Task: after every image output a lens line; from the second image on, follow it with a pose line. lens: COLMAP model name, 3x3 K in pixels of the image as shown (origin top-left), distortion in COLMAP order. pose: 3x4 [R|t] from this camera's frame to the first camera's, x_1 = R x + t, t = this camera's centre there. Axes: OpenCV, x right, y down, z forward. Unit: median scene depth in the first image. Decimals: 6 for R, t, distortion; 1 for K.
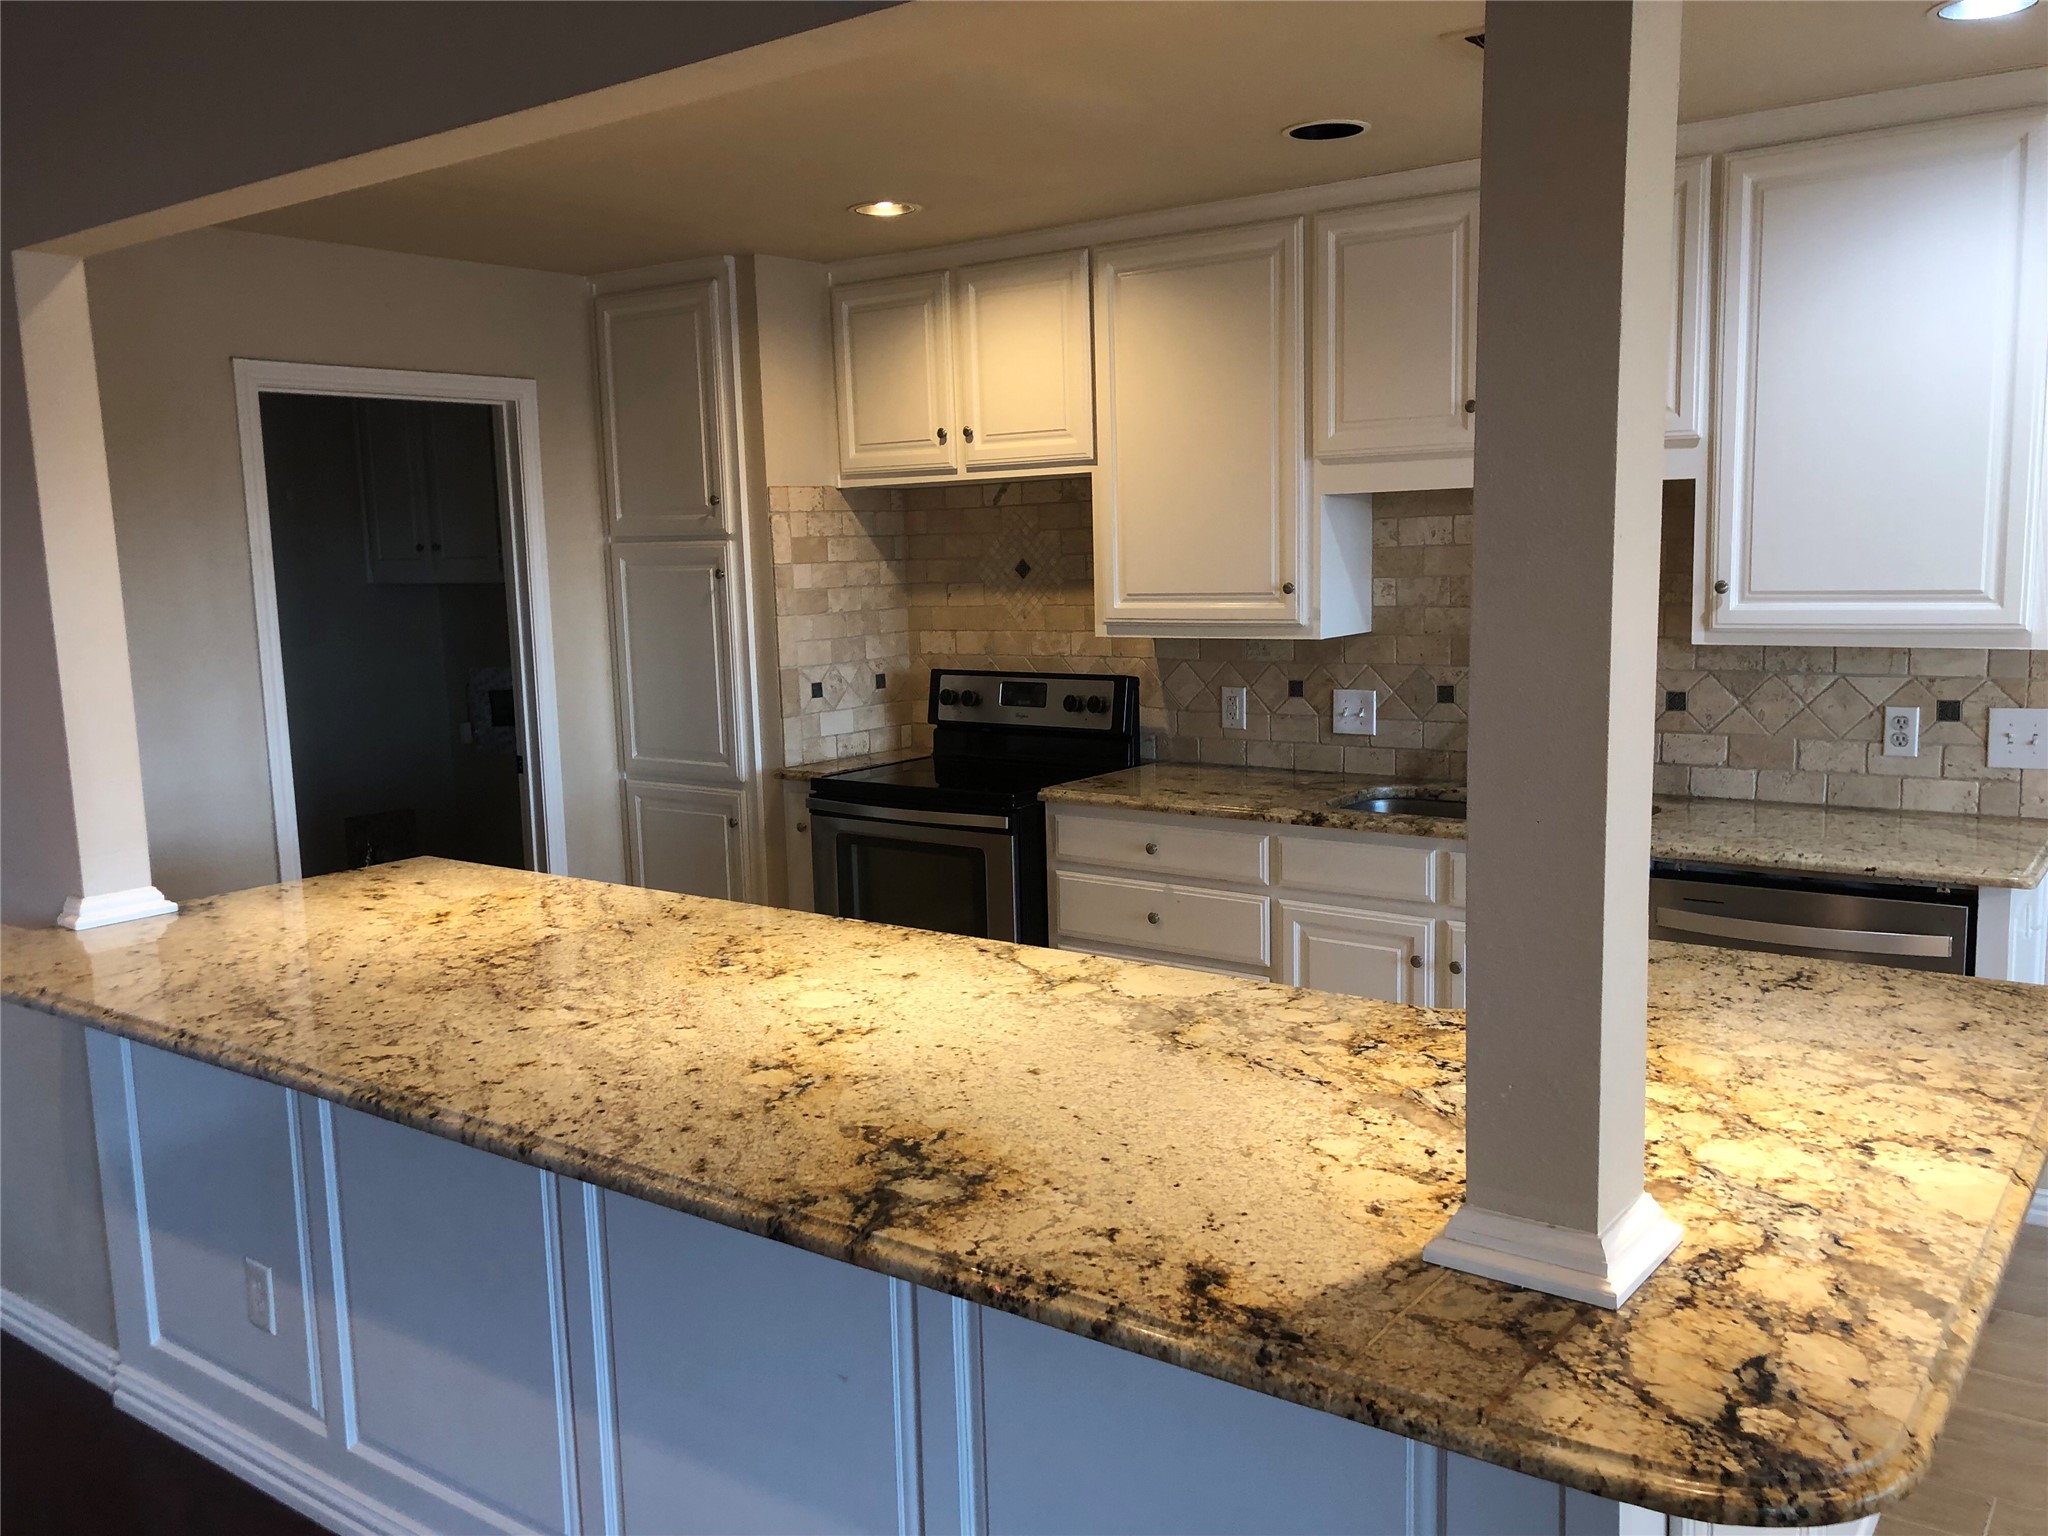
lens RADIAL K [[1651.9, 0, 1032.6], [0, 1651.9, 783.8], [0, 0, 1]] dist [0.048962, -0.046492]
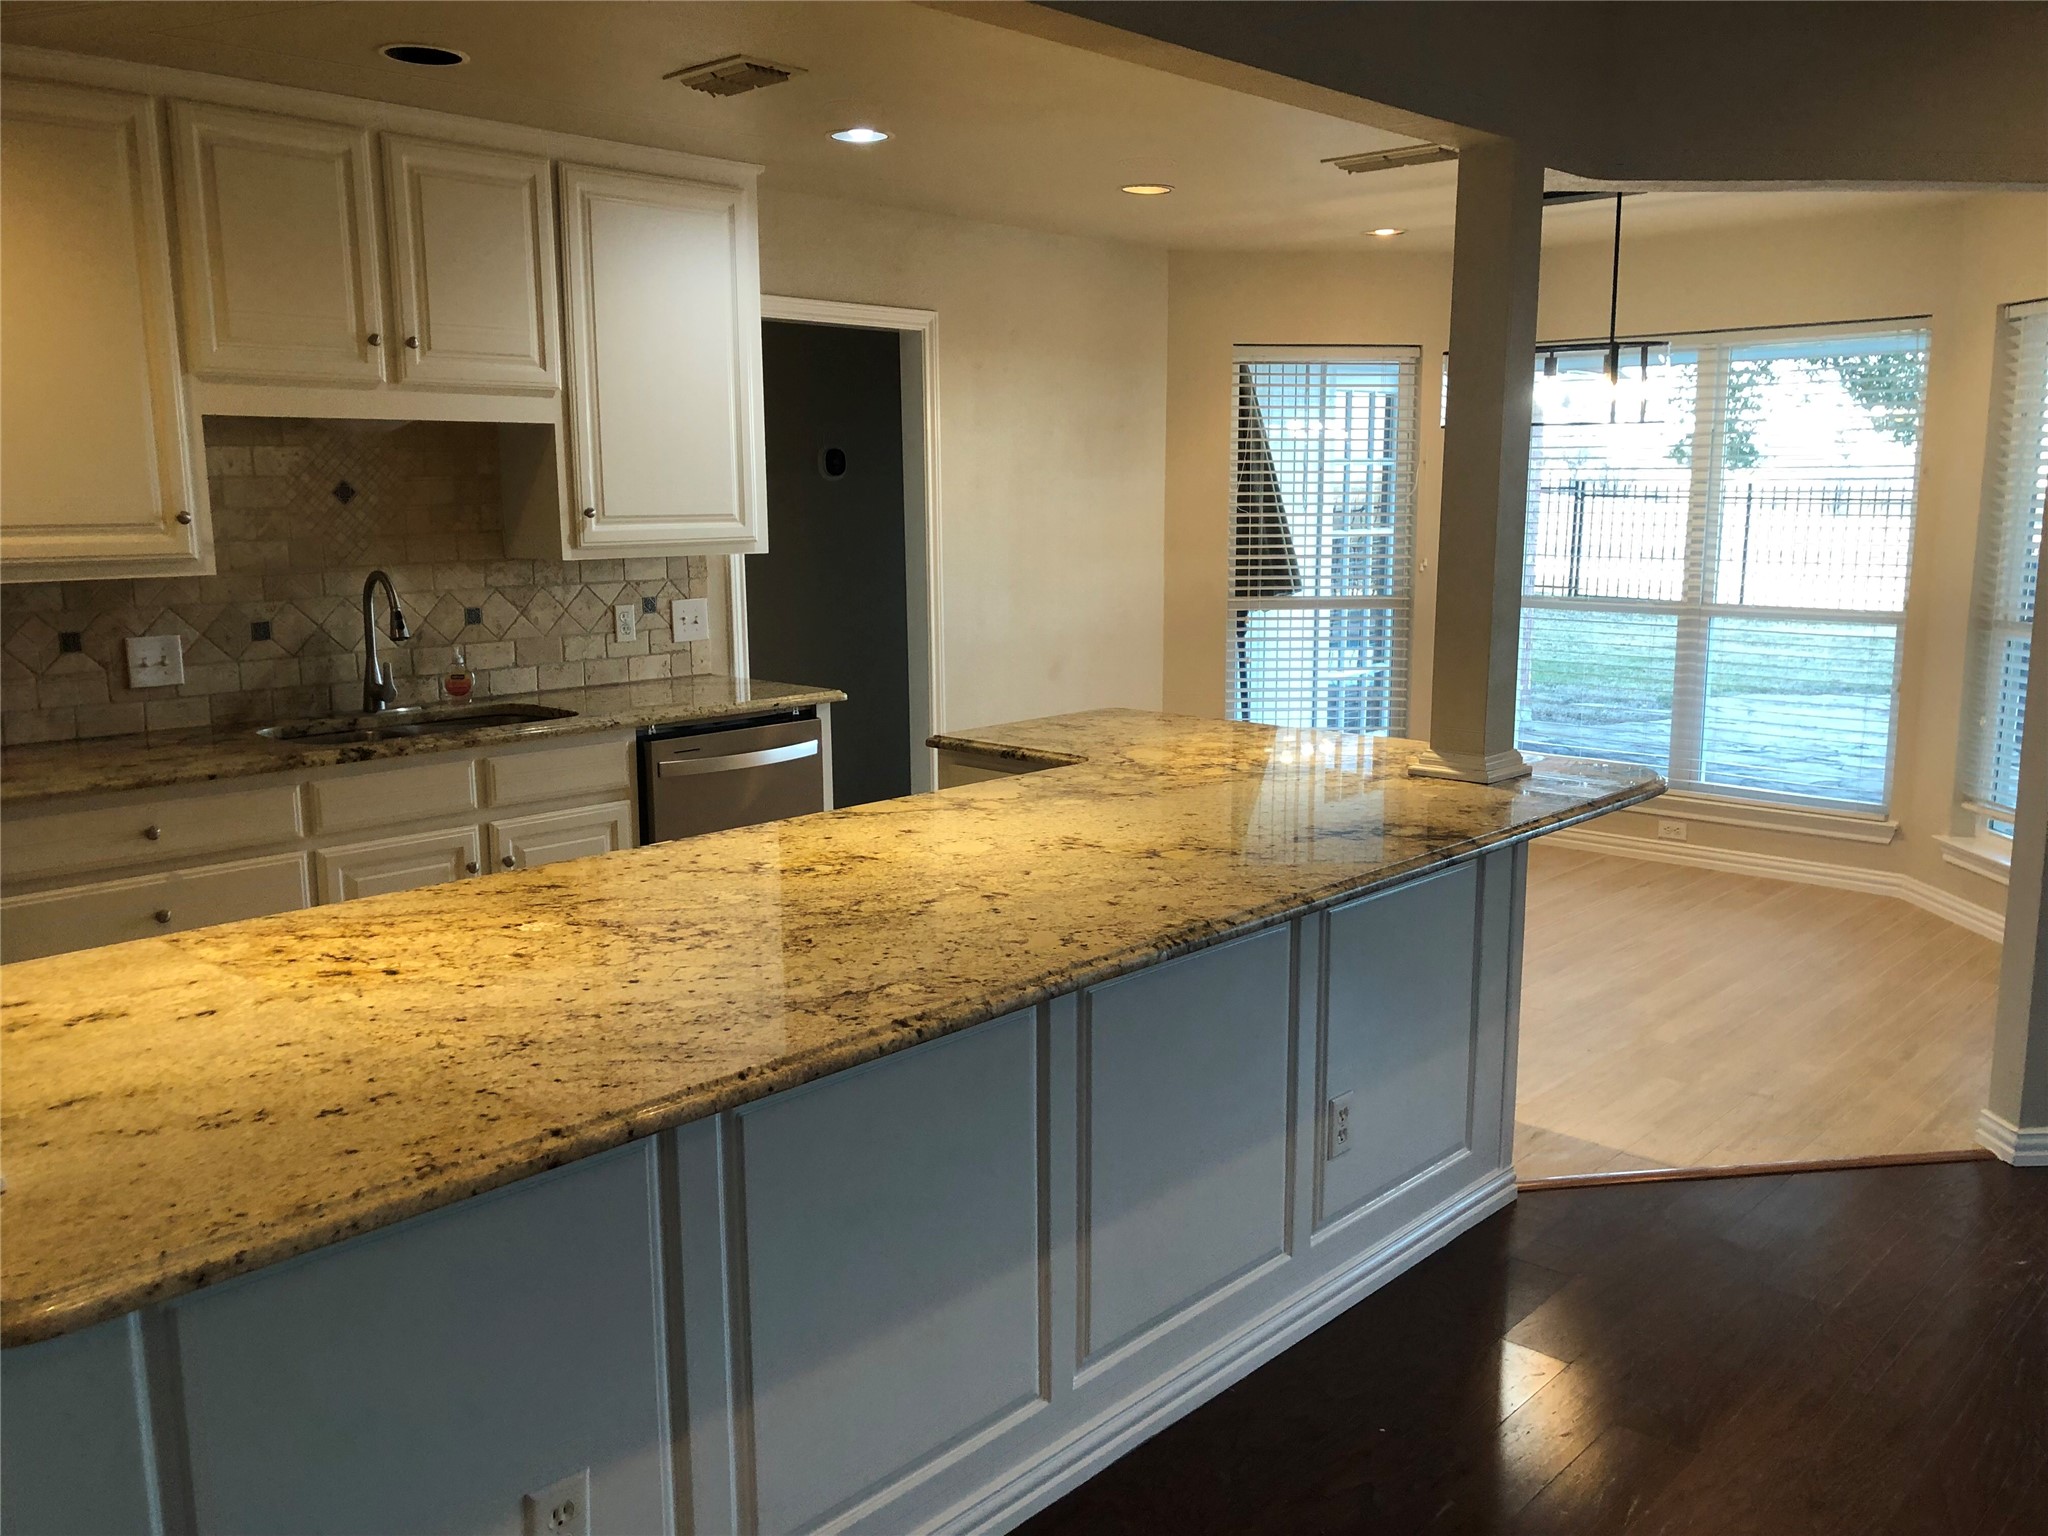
lens RADIAL K [[1651.9, 0, 1031.6], [0, 1651.9, 771.1], [0, 0, 1]] dist [0.048962, -0.046492]
pose [[0.127329, -0.146369, 0.981001, -1.153496], [0.149262, 0.980616, 0.126938, -0.052603], [-0.980565, 0.130263, 0.146708, 0.745638]]
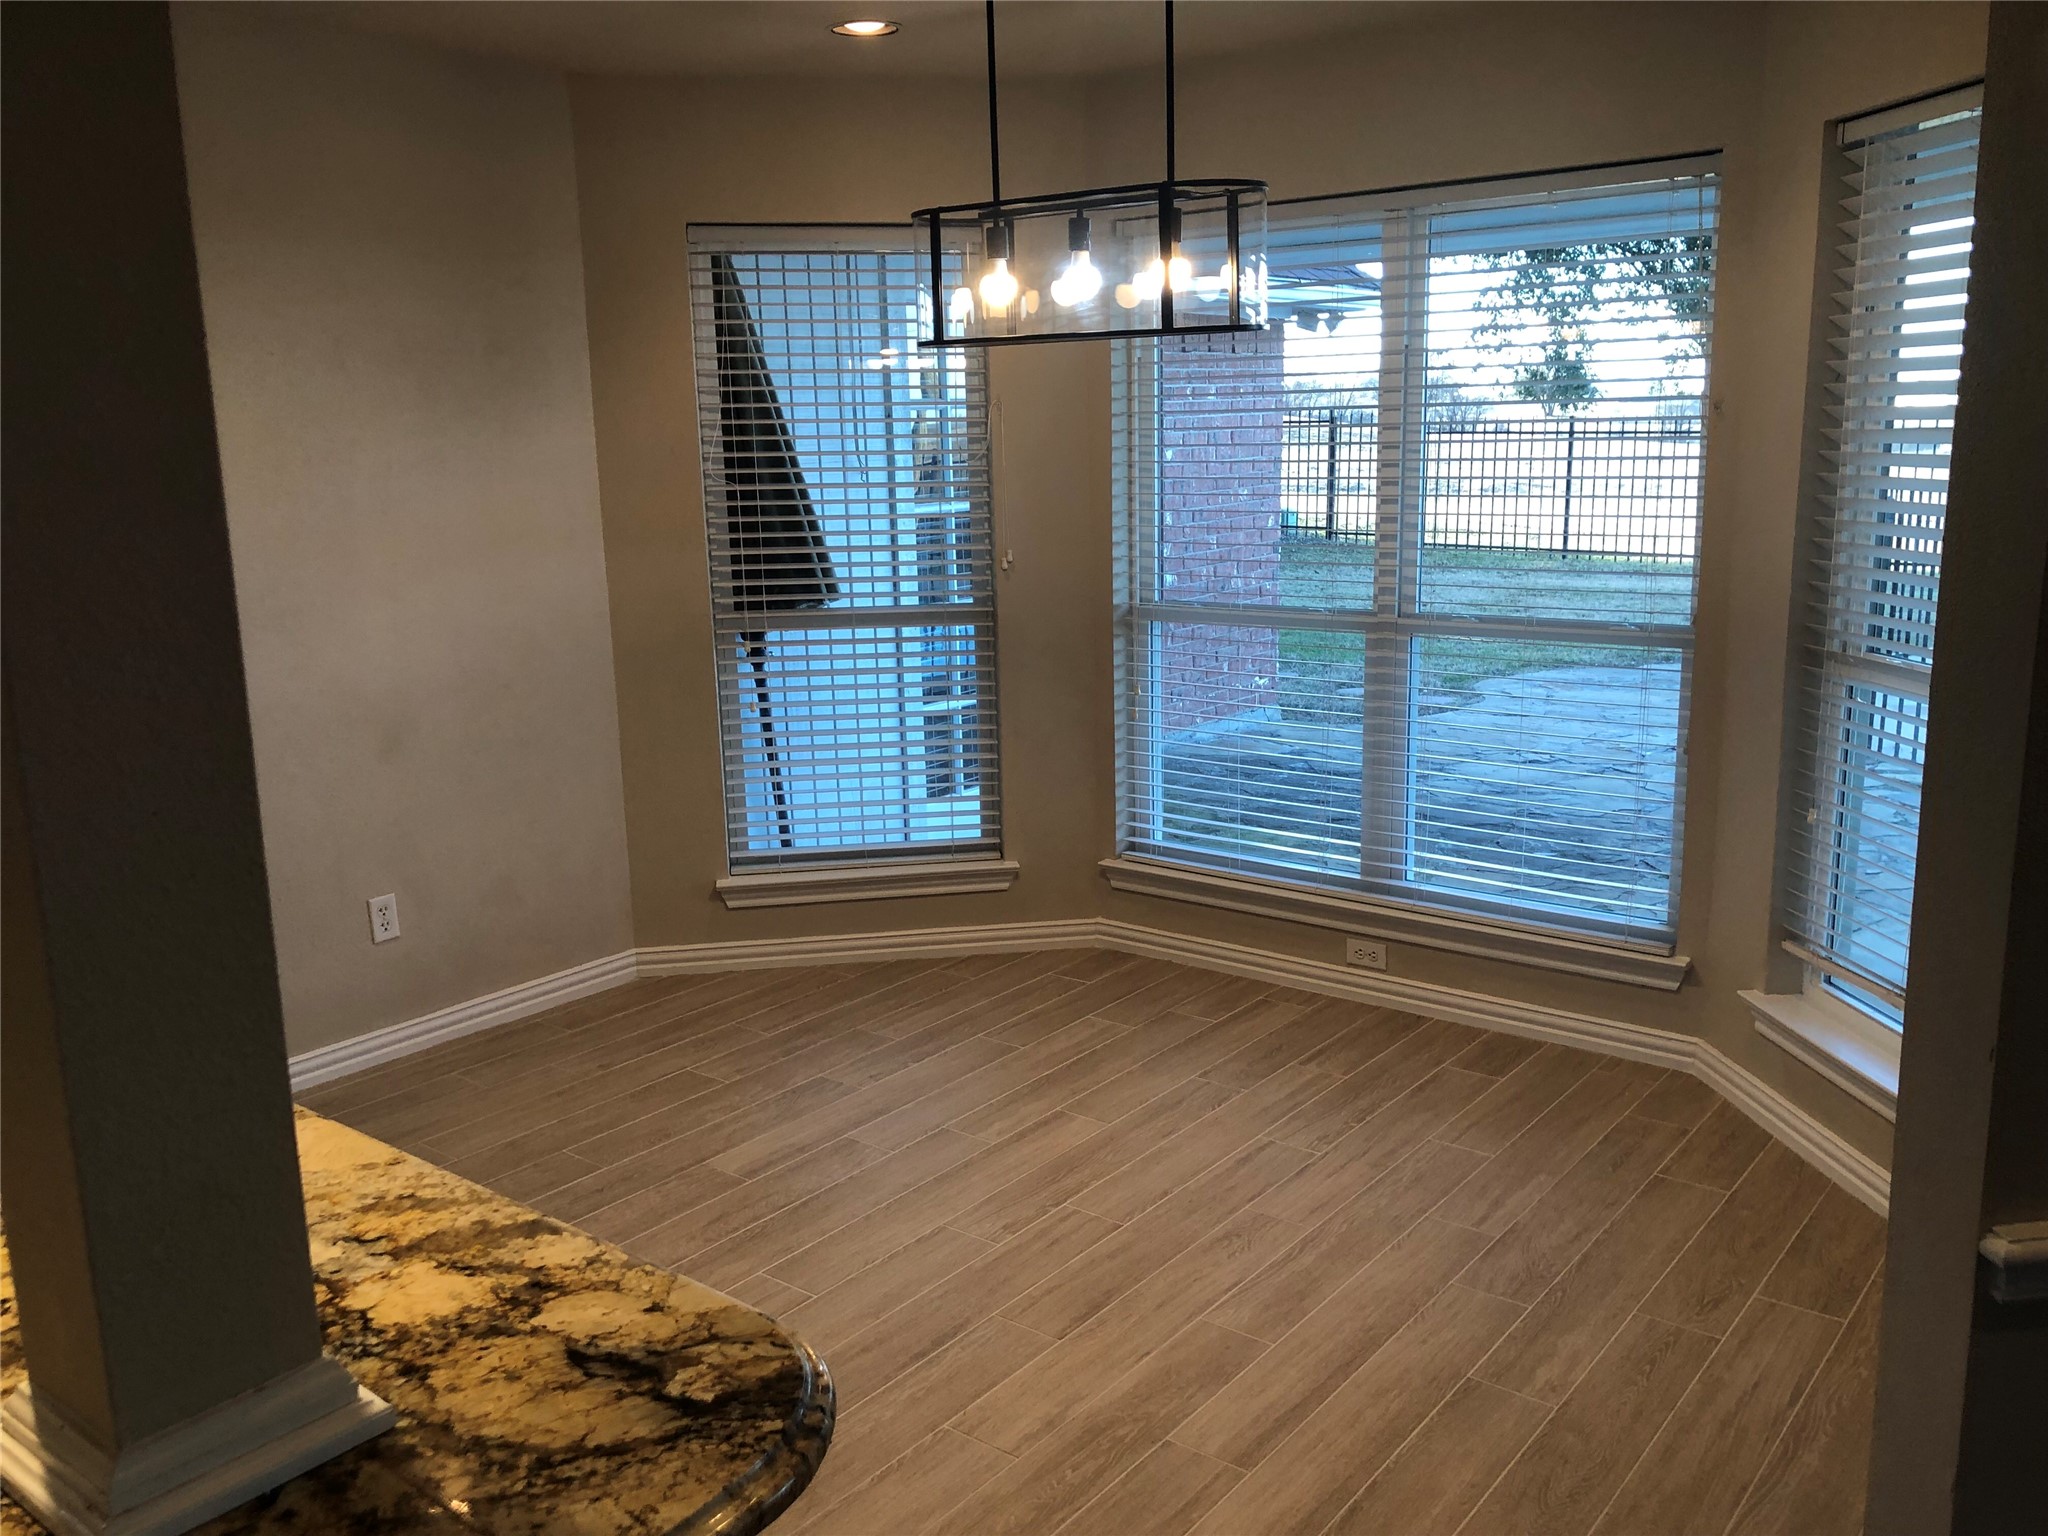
lens RADIAL K [[1651.9, 0, 1035.9], [0, 1651.9, 773.0], [0, 0, 1]] dist [0.048962, -0.046492]
pose [[0.053005, -0.186896, 0.980949, -0.171841], [0.172518, 0.969273, 0.175350, -0.027781], [-0.983579, 0.159937, 0.083619, 0.329121]]
